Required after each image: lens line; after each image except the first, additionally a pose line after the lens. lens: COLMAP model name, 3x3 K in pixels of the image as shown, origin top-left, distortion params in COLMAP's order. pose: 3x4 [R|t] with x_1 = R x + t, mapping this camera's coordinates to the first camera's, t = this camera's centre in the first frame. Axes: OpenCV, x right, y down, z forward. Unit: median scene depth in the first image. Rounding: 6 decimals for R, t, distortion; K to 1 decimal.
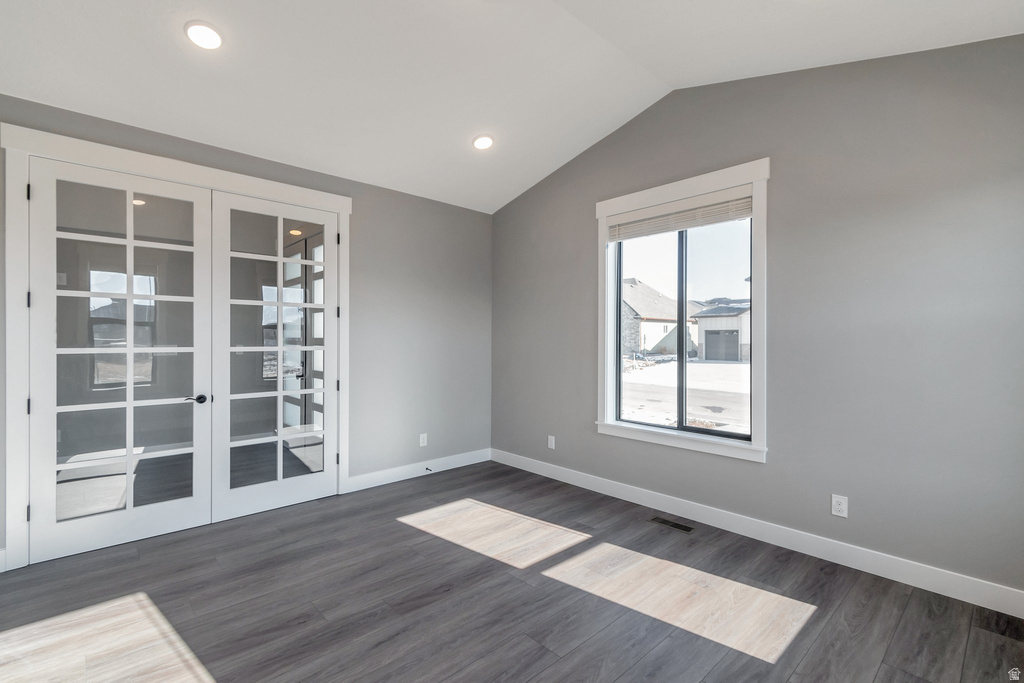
lens RADIAL K [[461.2, 0, 513.2], [0, 461.2, 346.0], [0, 0, 1]] dist [0.001922, 0.000966]
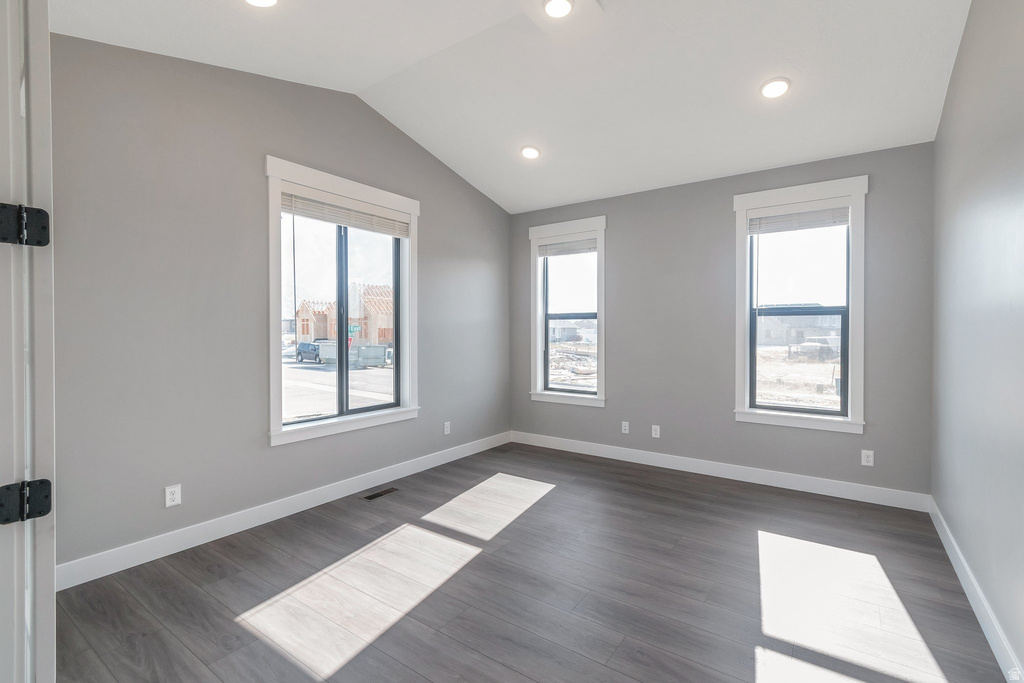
lens RADIAL K [[461.2, 0, 510.2], [0, 461.2, 335.5], [0, 0, 1]] dist [0.001922, 0.000966]
pose [[-0.202984, -0.023310, 0.978905, -0.804012], [-0.002980, 0.999727, 0.023188, -0.028801], [-0.979178, 0.001790, -0.202998, 0.901191]]
